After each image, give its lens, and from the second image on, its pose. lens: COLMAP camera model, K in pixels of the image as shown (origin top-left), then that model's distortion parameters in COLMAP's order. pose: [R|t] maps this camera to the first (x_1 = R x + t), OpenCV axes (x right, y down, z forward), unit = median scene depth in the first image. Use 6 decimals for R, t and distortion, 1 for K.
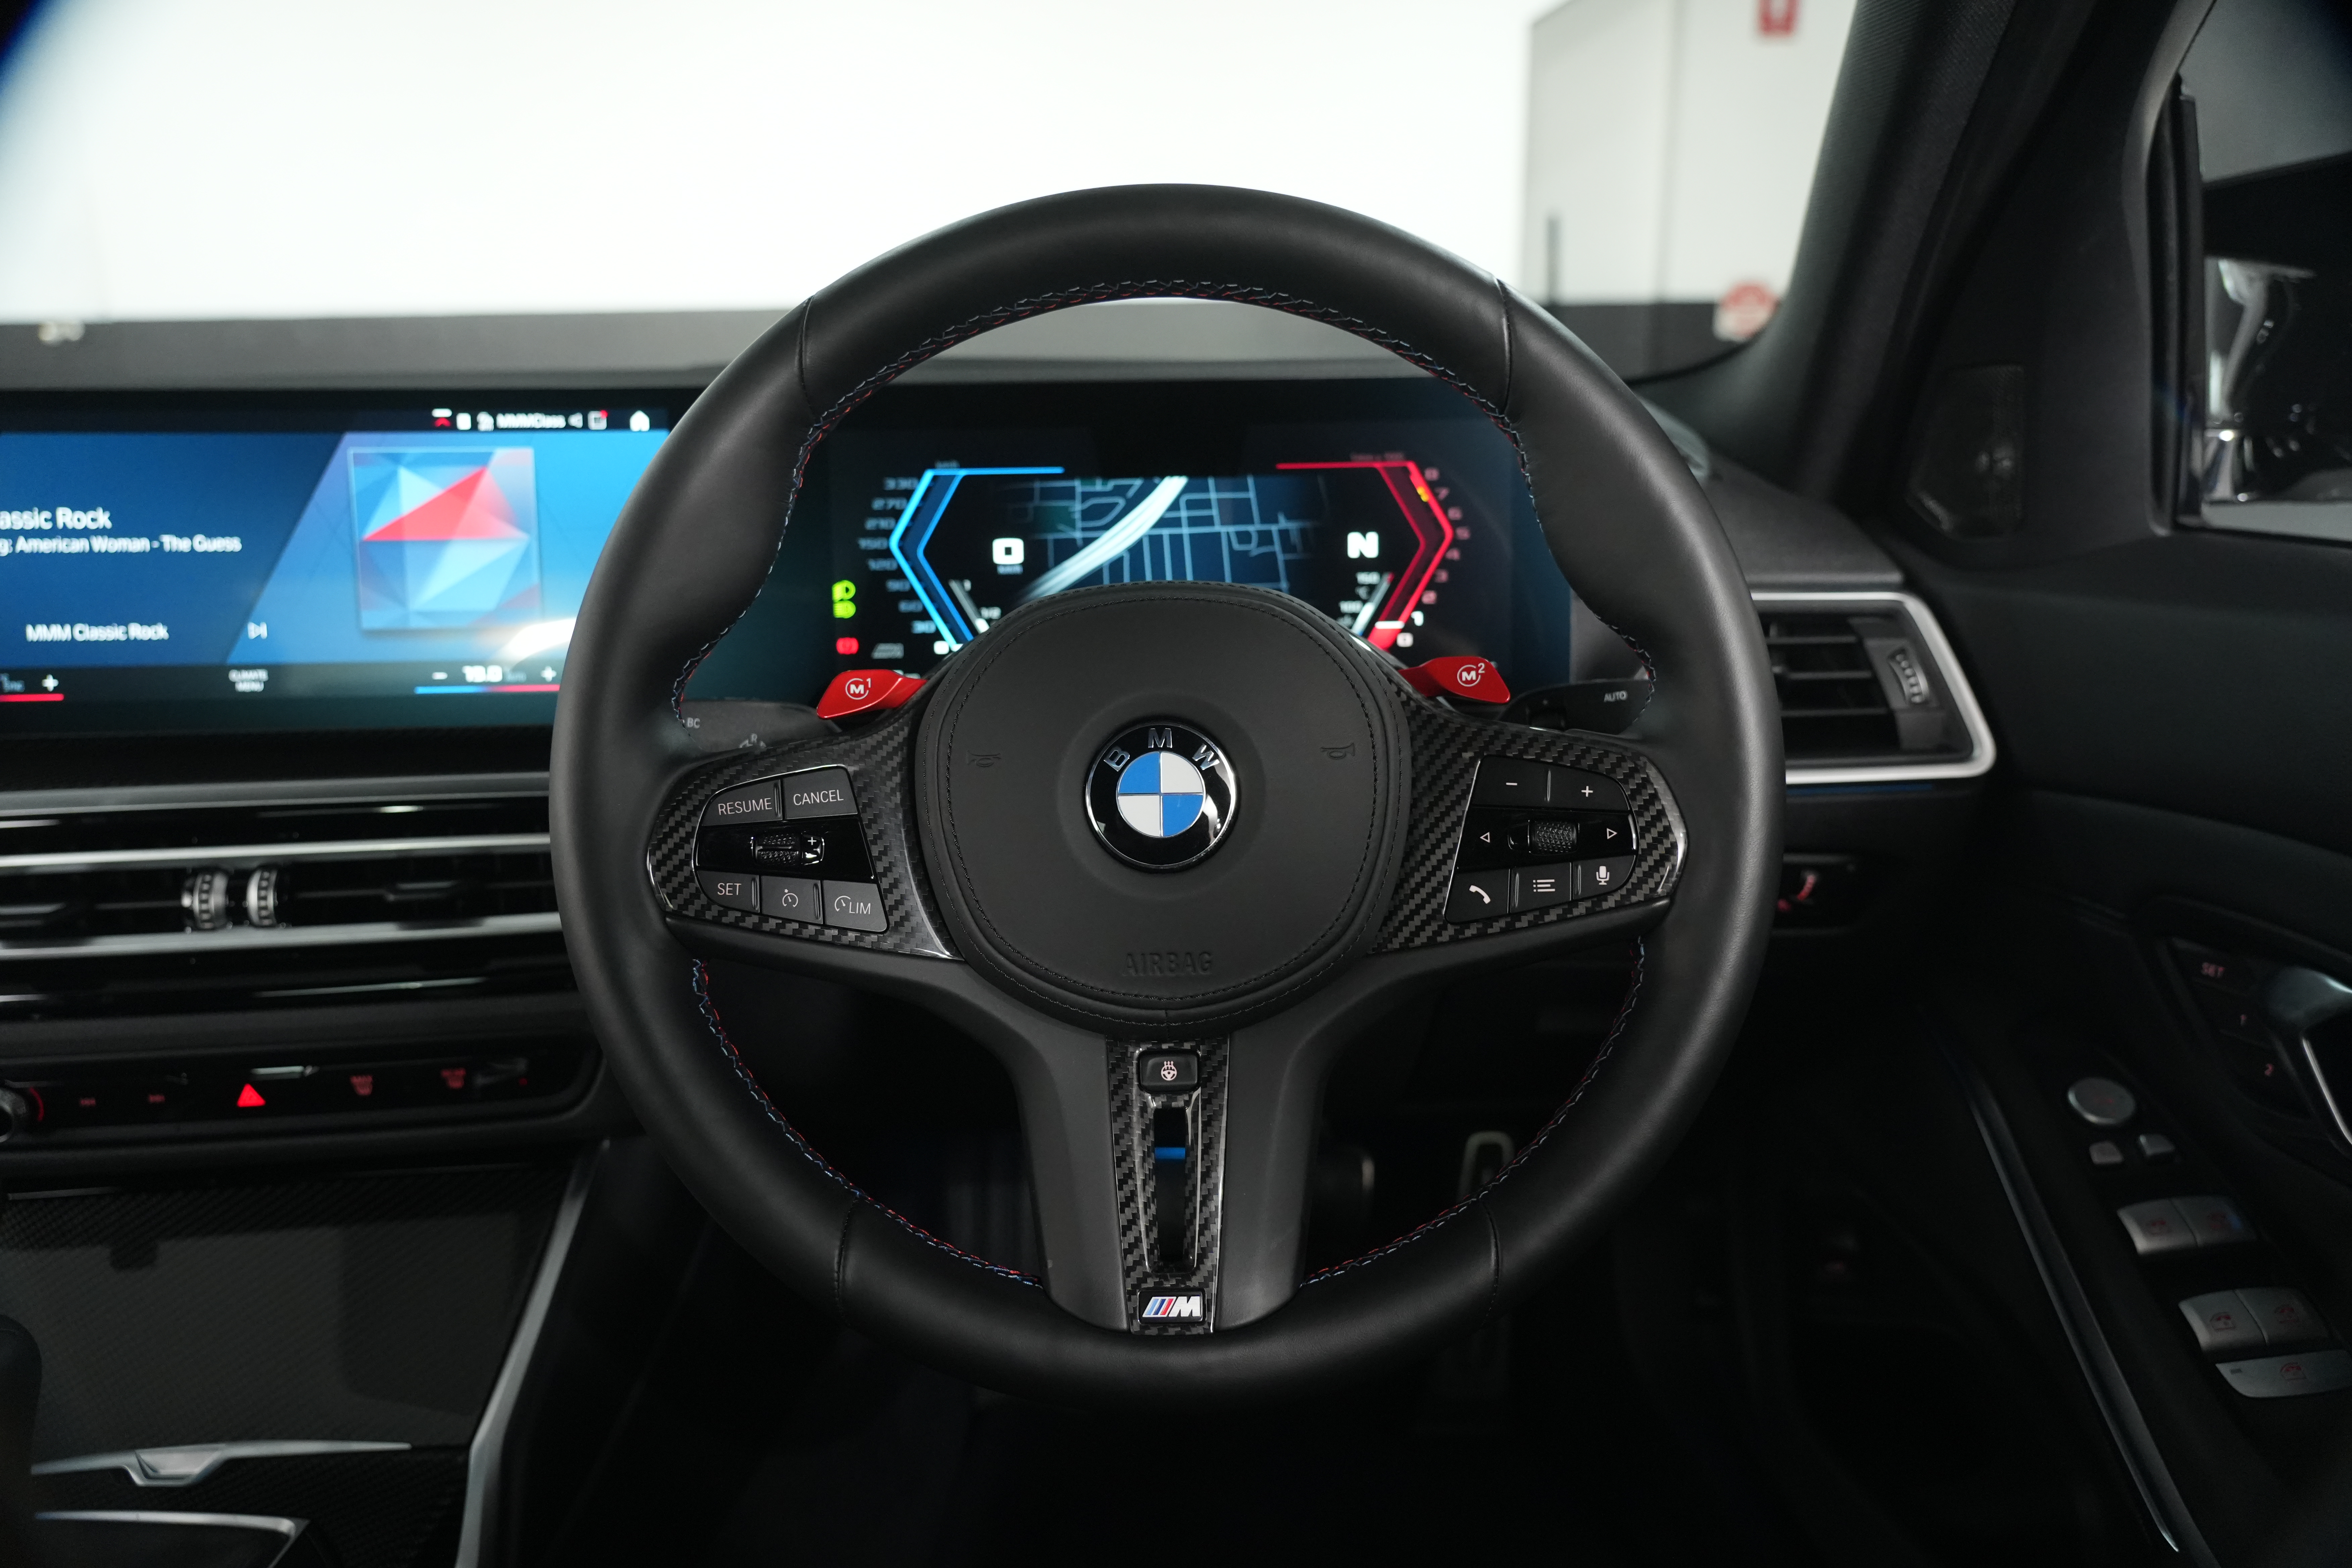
lens RADIAL K [[1601.3, 0, 1176.0], [0, 1601.3, 784.0], [0, 0, 1]] dist [-0.028854, 0.033765]
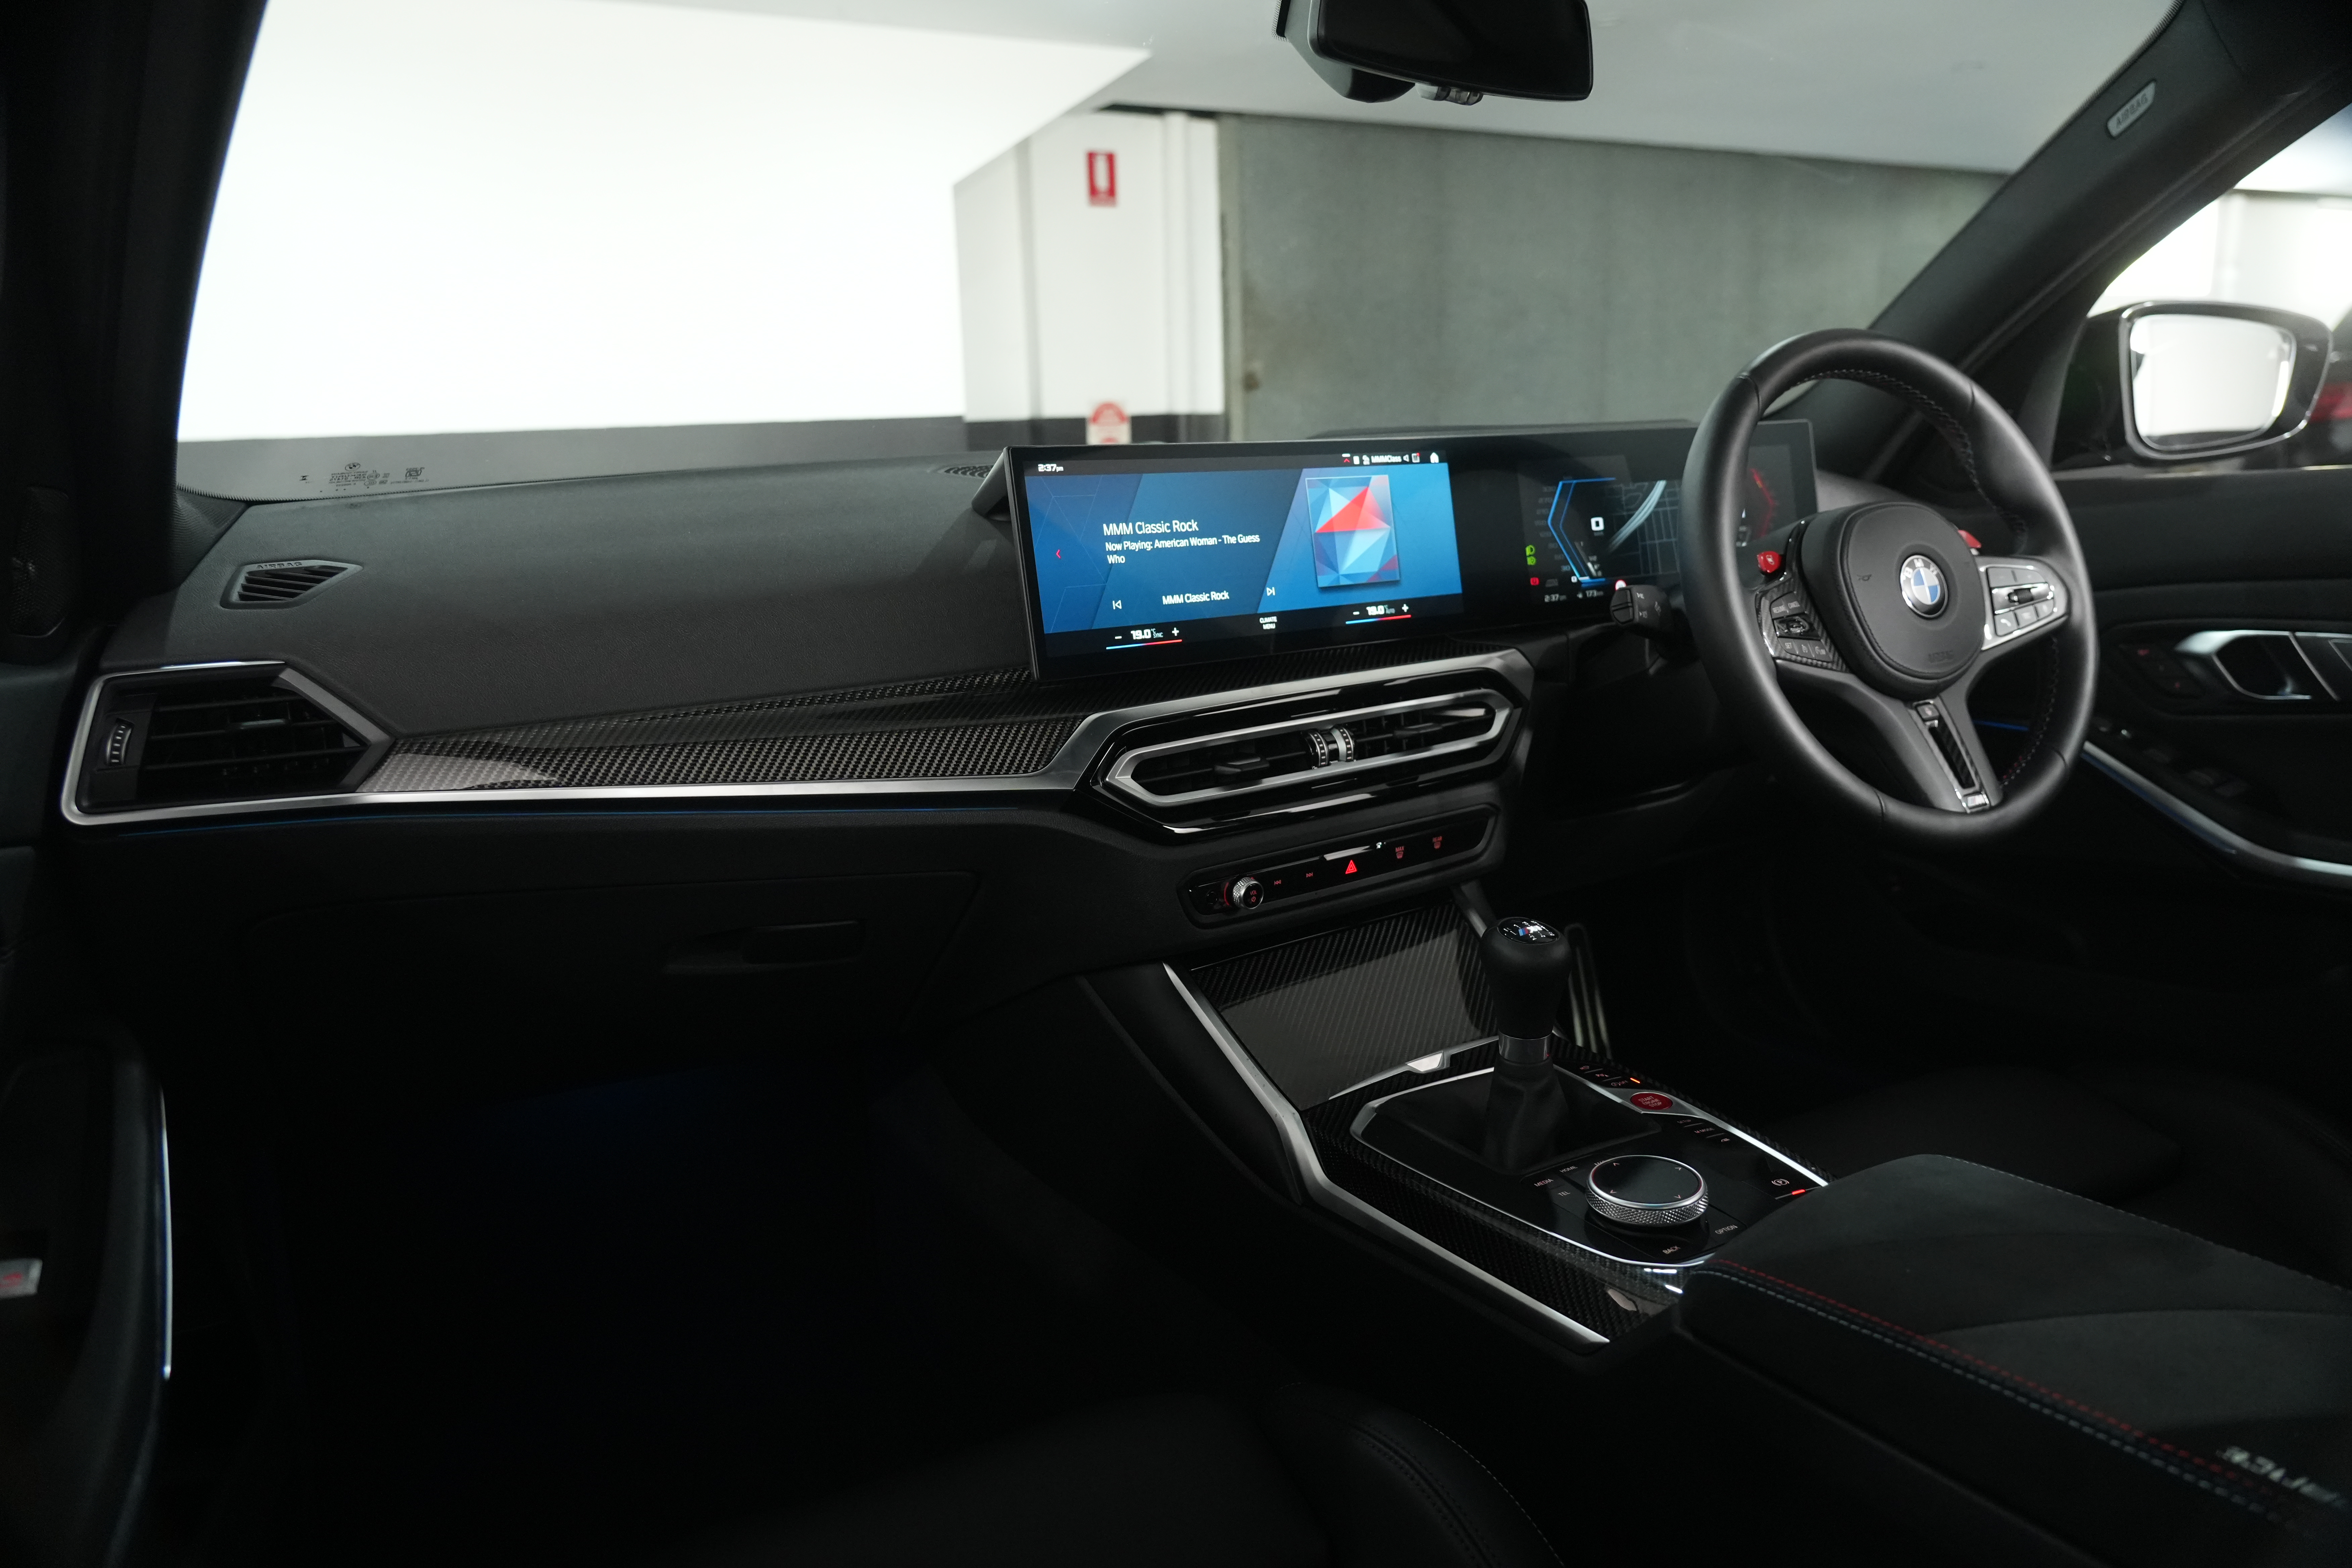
lens RADIAL K [[1635.7, 0, 1176.0], [0, 1635.7, 784.0], [0, 0, 1]] dist [0.010325, 0.003919]
pose [[0.869460, -0.122917, 0.478467, -1.481378], [0.161830, 0.985976, -0.040778, 0.147253], [-0.466744, 0.112885, 0.877158, -0.379623]]
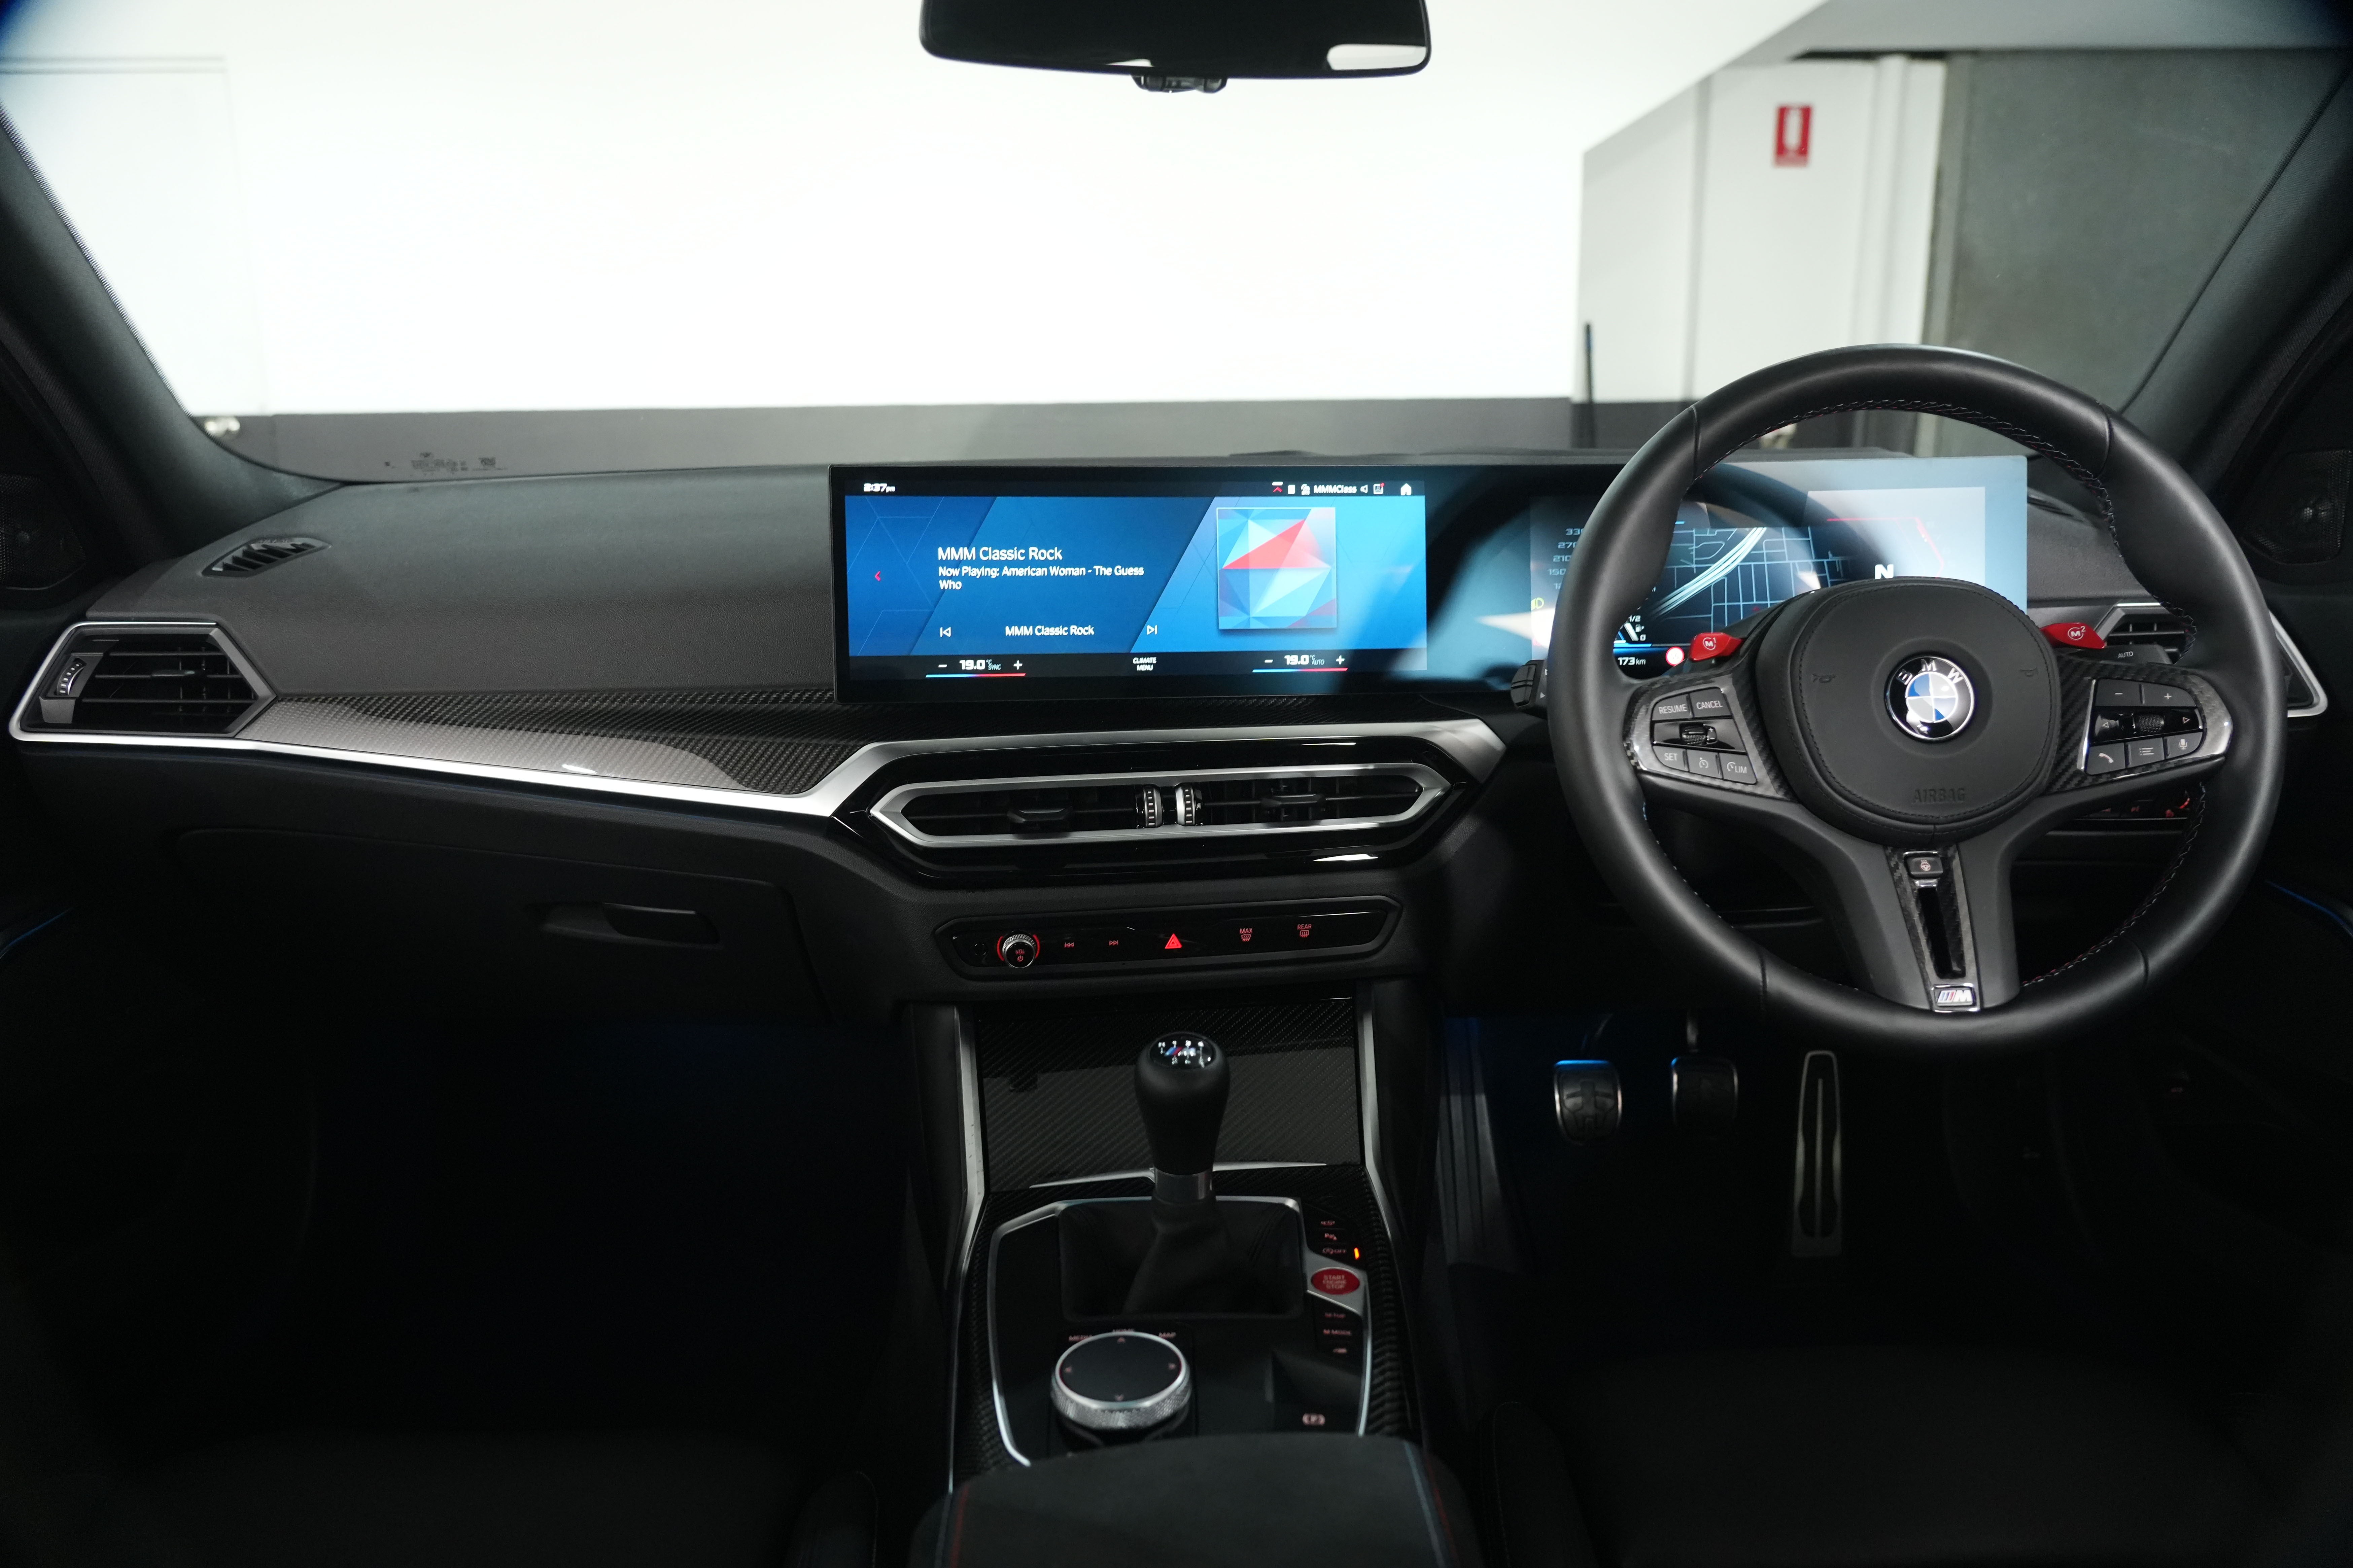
lens RADIAL K [[1636.1, 0, 1176.5], [0, 1636.1, 784.0], [0, 0, 1]] dist [0.010325, 0.003919]
pose [[0.999233, -0.006725, 0.038582, -0.617585], [0.009107, 0.998040, -0.061909, 0.139863], [-0.038090, 0.062213, 0.997336, -0.498807]]
